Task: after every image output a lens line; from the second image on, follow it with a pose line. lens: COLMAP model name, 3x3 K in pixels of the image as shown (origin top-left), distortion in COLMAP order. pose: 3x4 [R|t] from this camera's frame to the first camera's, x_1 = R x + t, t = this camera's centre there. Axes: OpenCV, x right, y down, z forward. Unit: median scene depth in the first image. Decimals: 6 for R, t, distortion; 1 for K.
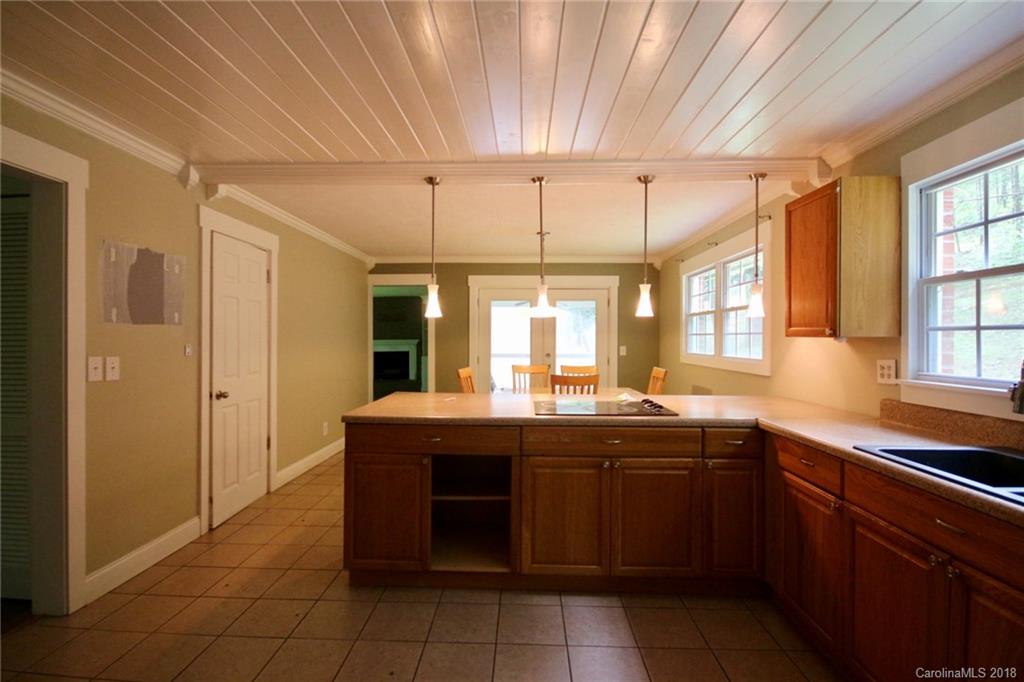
lens RADIAL K [[478.1, 0, 504.3], [0, 478.1, 341.1], [0, 0, 1]] dist [-0.003539, -0.000658]
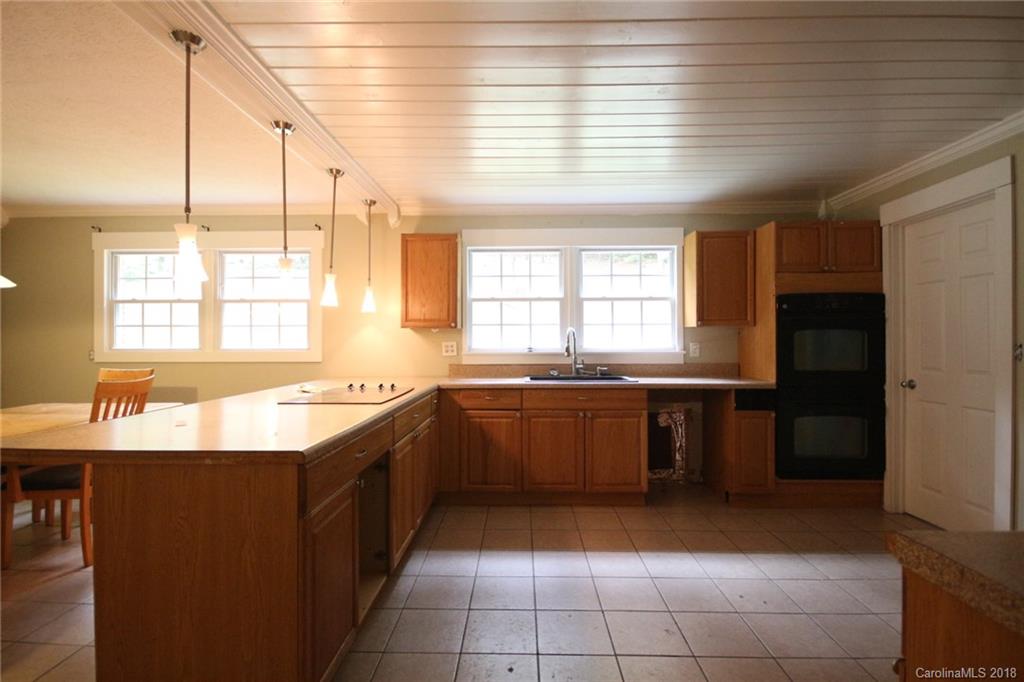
lens RADIAL K [[478.1, 0, 507.6], [0, 478.1, 341.6], [0, 0, 1]] dist [-0.003539, -0.000658]
pose [[-0.018388, -0.000310, 0.999831, -0.942820], [0.007818, 0.999969, 0.000454, 0.038816], [-0.999800, 0.007825, -0.018385, 0.821178]]
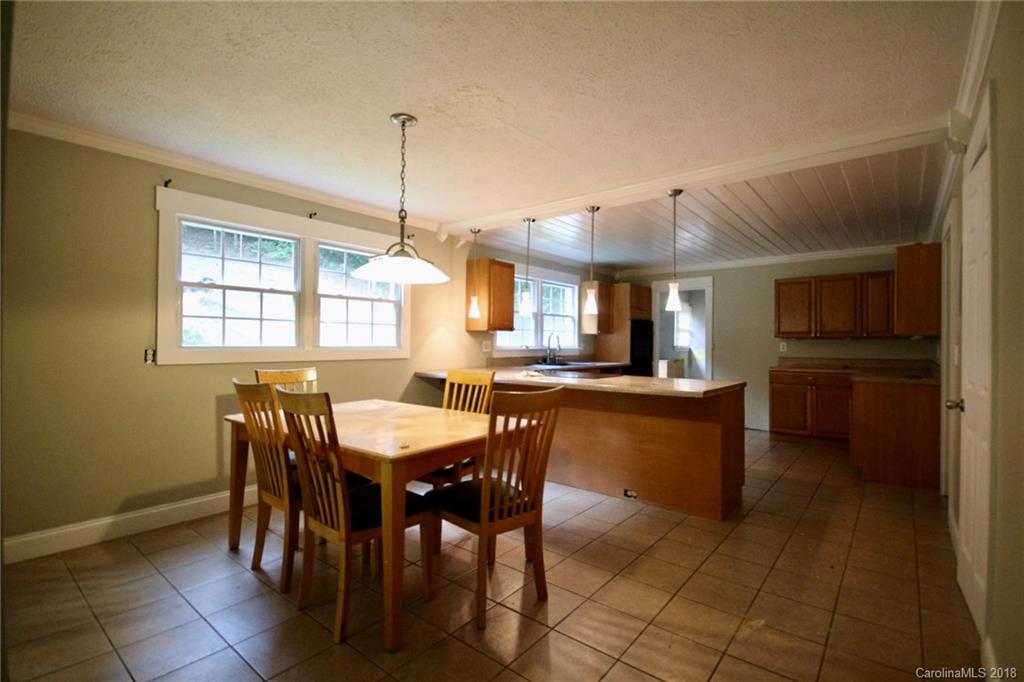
lens RADIAL K [[478.1, 0, 513.9], [0, 478.1, 337.6], [0, 0, 1]] dist [-0.003539, -0.000658]
pose [[-0.799211, -0.012248, 0.600926, -0.688676], [-0.013223, 0.999909, 0.002795, 0.013413], [-0.600905, -0.005713, -0.799300, 2.767398]]
